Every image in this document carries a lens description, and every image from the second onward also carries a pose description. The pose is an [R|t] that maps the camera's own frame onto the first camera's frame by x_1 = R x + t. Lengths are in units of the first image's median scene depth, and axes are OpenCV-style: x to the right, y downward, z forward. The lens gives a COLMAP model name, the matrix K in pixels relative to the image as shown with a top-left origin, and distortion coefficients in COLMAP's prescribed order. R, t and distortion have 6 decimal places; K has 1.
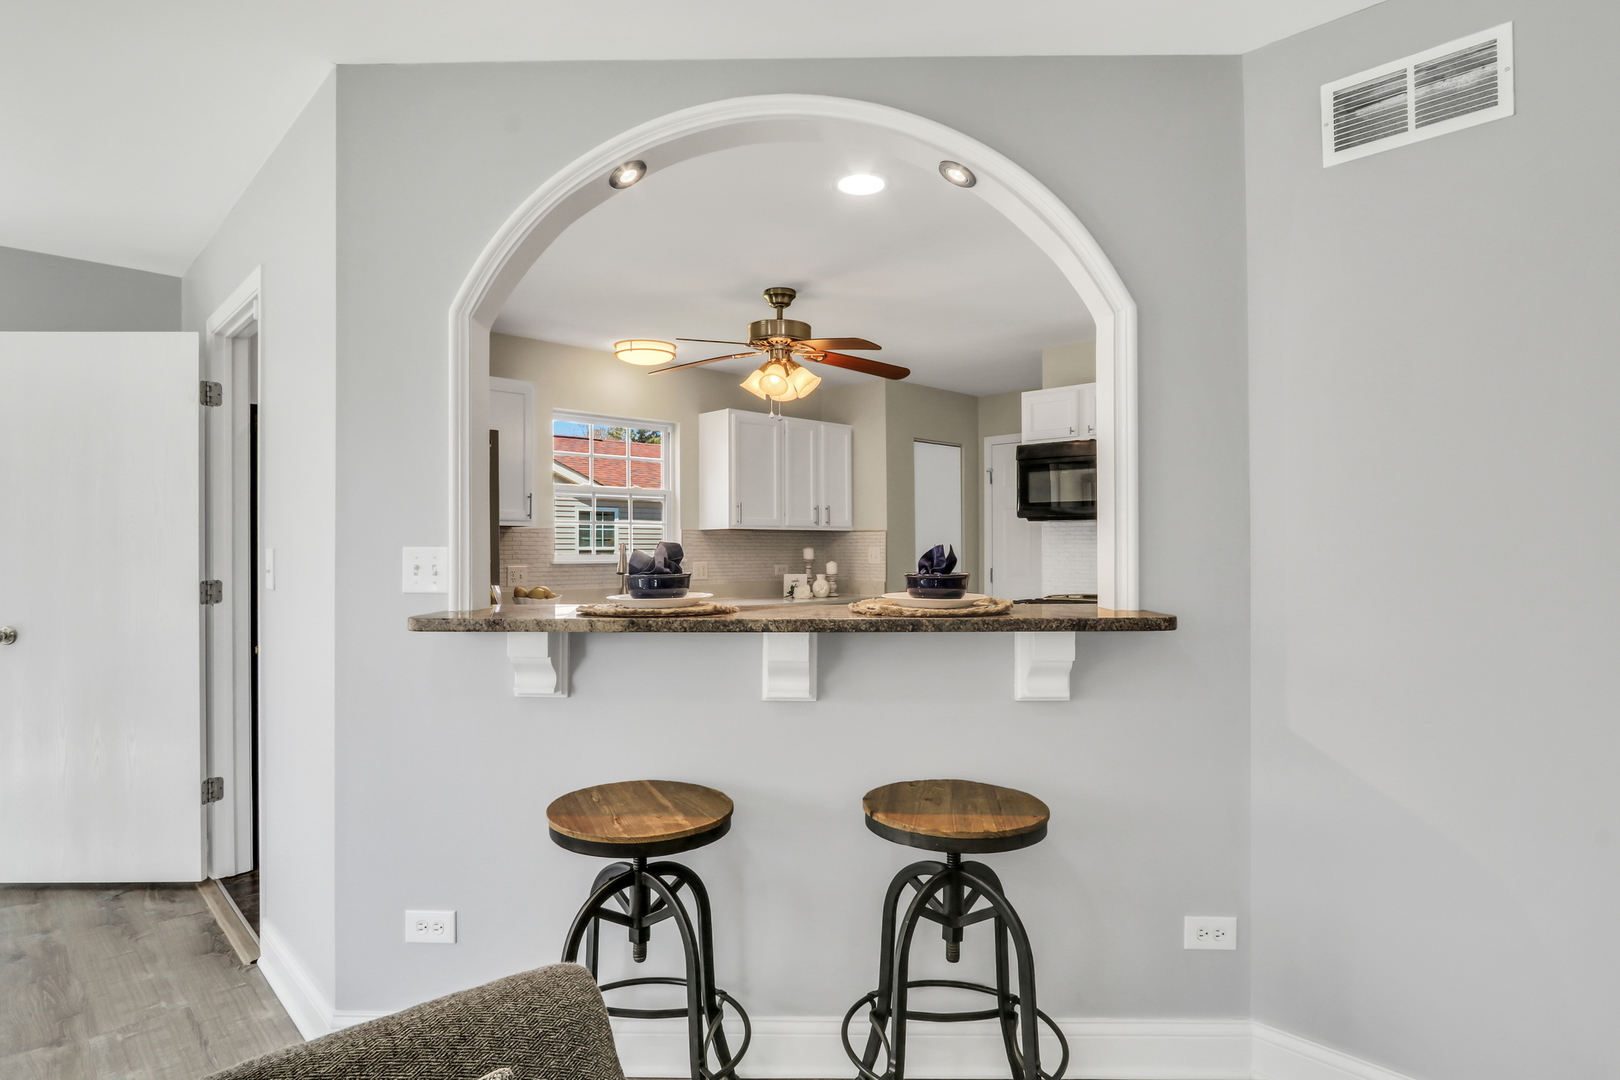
lens RADIAL K [[830.3, 0, 806.9], [0, 830.3, 547.4], [0, 0, 1]] dist [-0.002493, 0.000740]
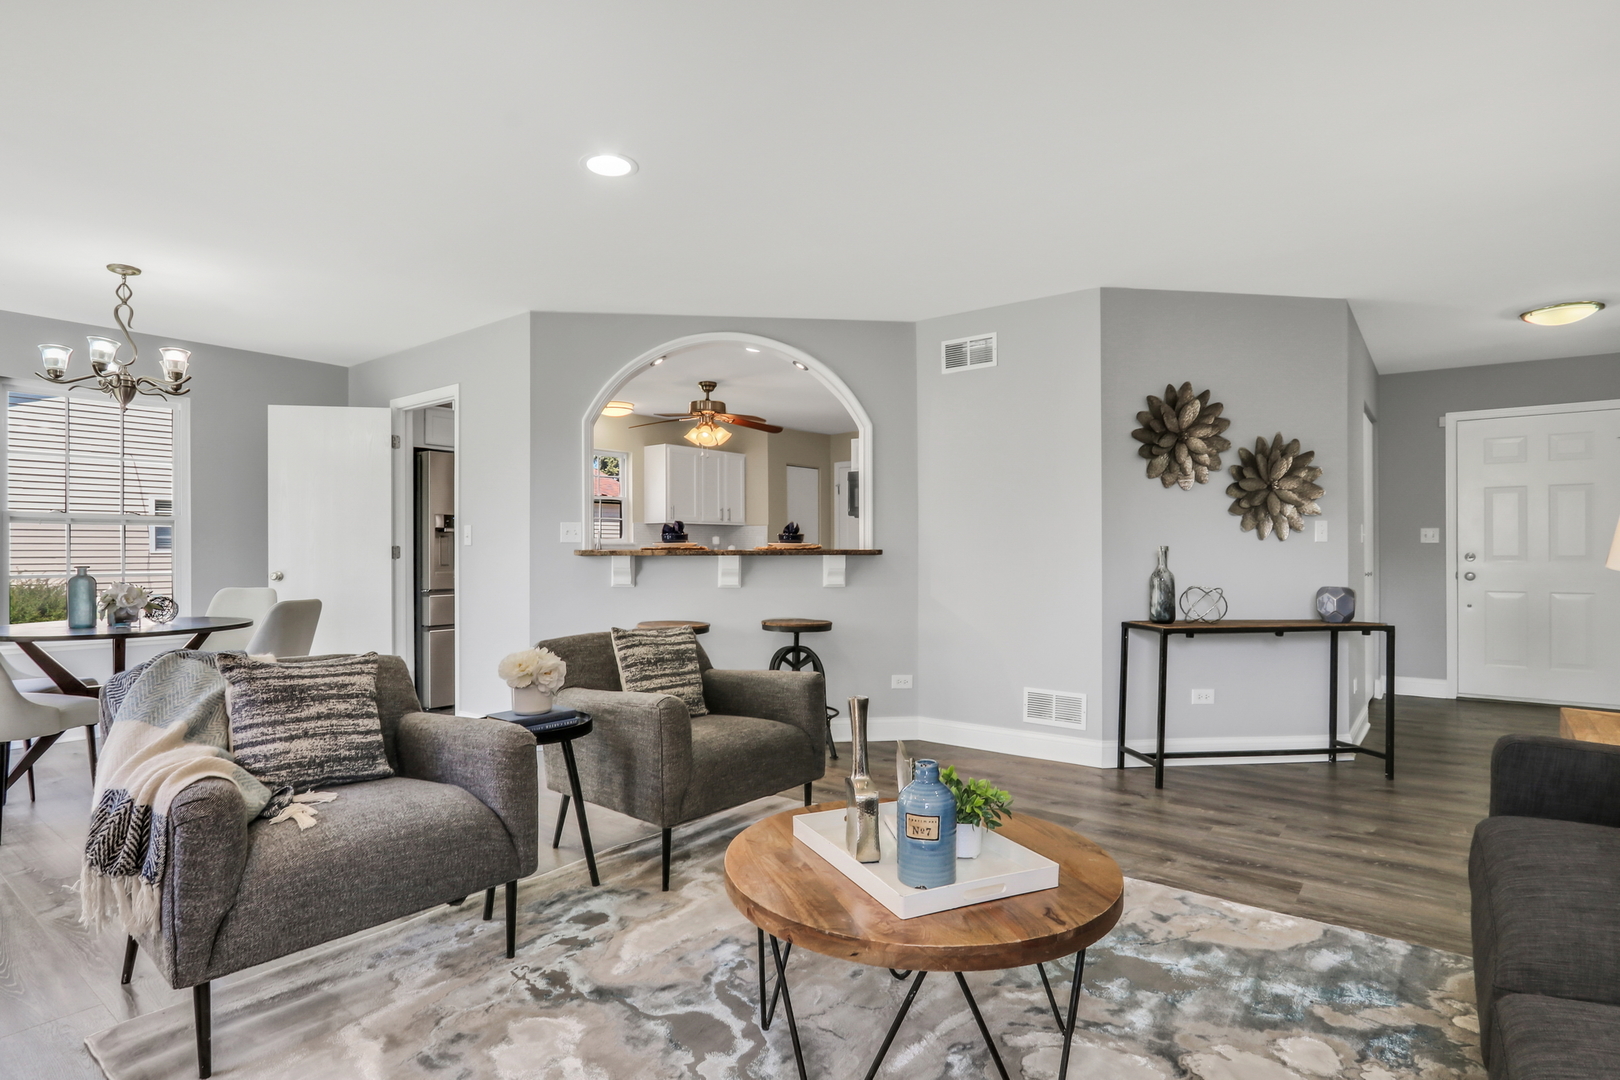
lens RADIAL K [[830.3, 0, 806.9], [0, 830.3, 547.4], [0, 0, 1]] dist [-0.002493, 0.000740]
pose [[0.989405, 0.000973, 0.145178, -0.078113], [0.000051, 0.999975, -0.007044, 0.045769], [-0.145181, 0.006976, 0.989381, -0.736301]]
